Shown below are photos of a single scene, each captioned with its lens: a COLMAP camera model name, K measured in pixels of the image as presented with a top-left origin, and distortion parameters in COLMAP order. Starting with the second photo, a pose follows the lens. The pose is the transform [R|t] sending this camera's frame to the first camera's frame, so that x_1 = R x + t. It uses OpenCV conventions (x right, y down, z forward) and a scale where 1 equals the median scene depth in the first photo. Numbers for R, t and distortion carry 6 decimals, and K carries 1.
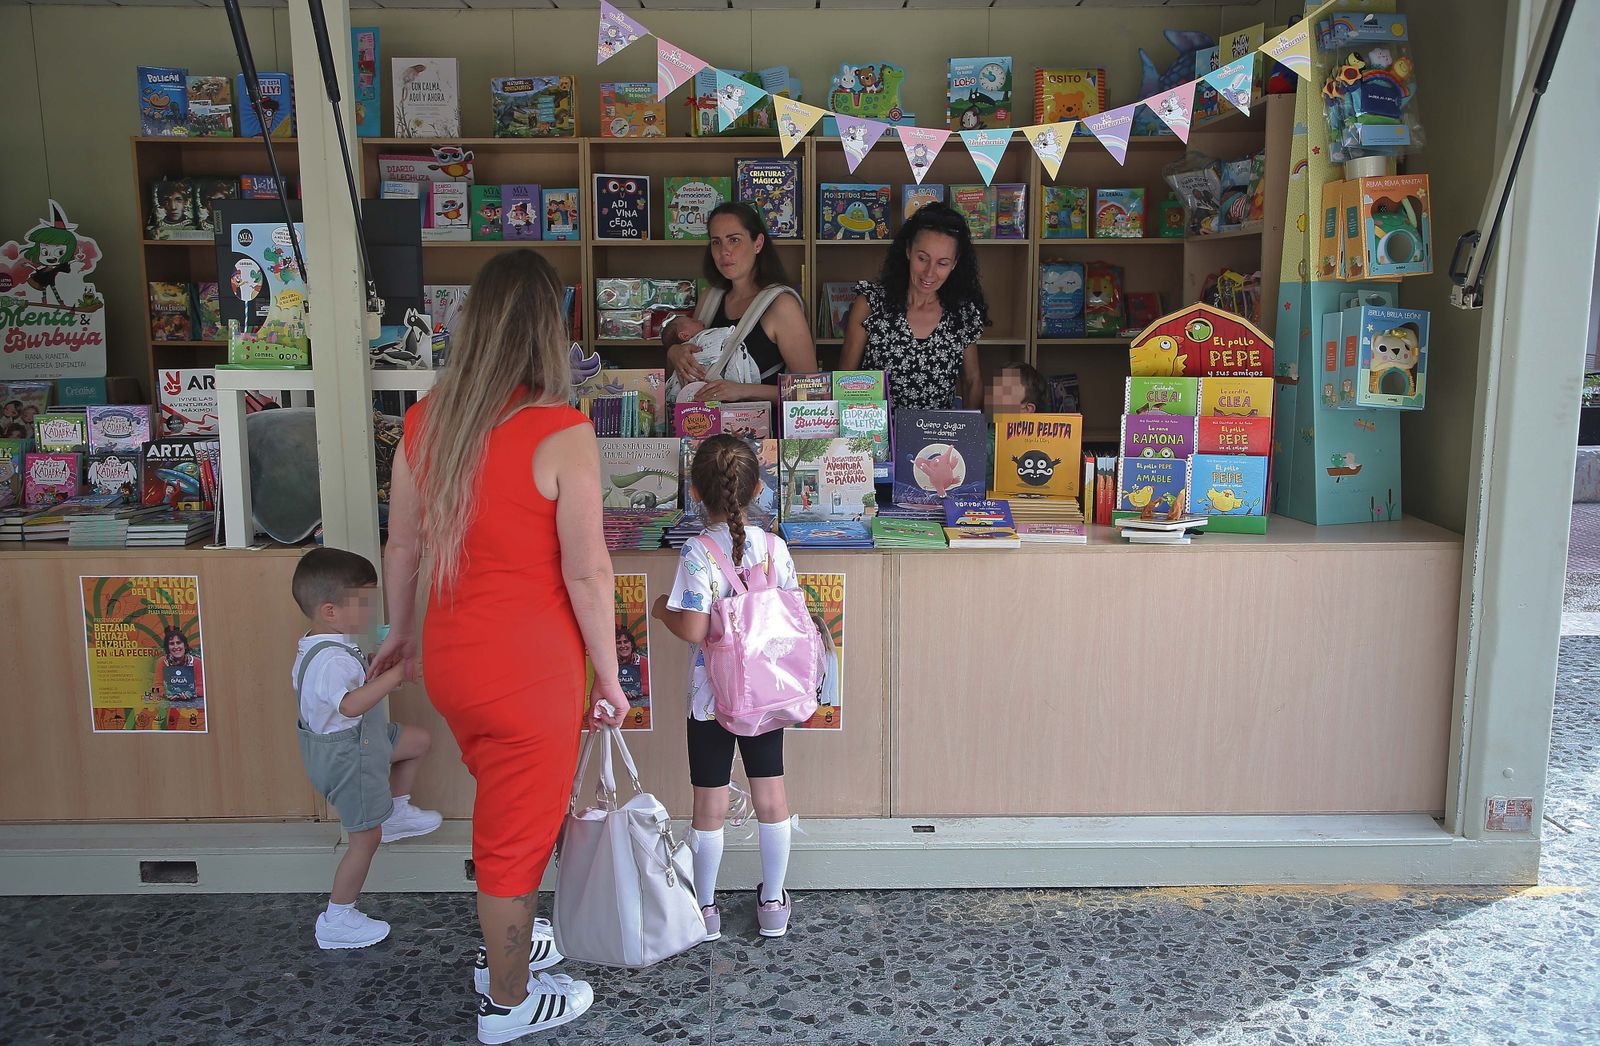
lens RADIAL K [[1495.3, 0, 803.2], [0, 1495.3, 522.4], [0, 0, 1]] dist [0.013530, 0.000000]
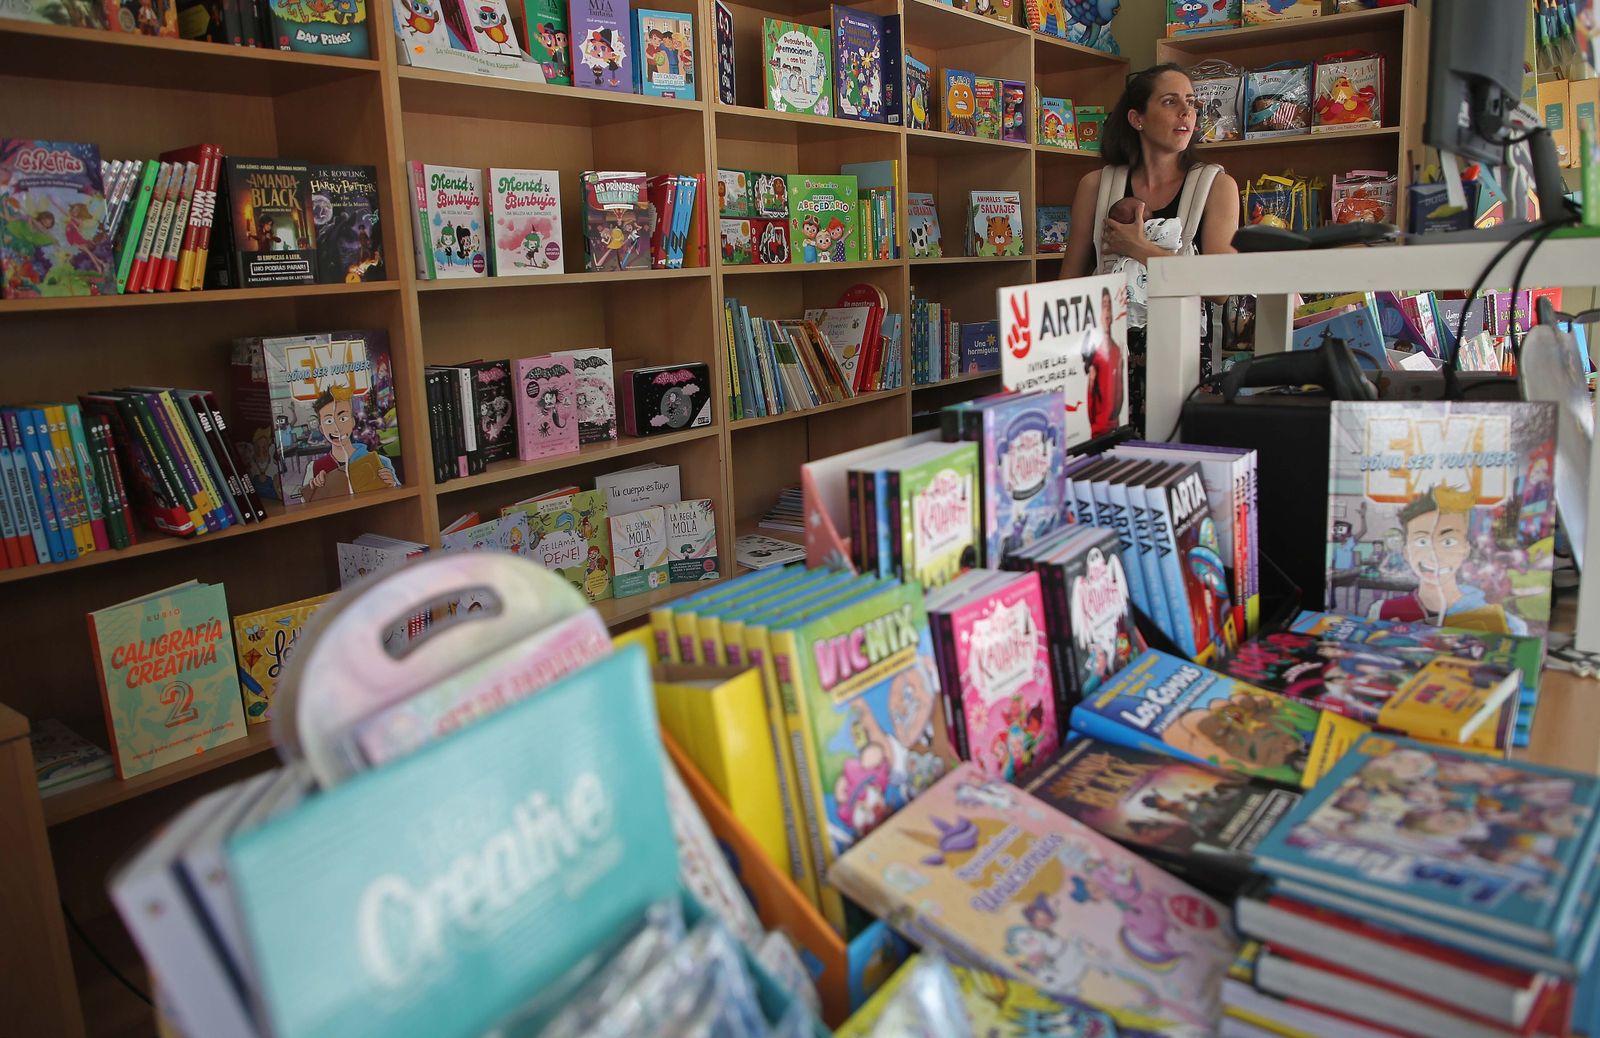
lens RADIAL K [[1183.0, 0, 842.9], [0, 1183.0, 480.6], [0, 0, 1]] dist [-0.025607, -0.002656]
pose [[0.587103, -0.167114, 0.792075, -0.519770], [0.163826, 0.982741, 0.085911, -0.068063], [-0.792762, 0.079324, 0.604348, 0.673156]]
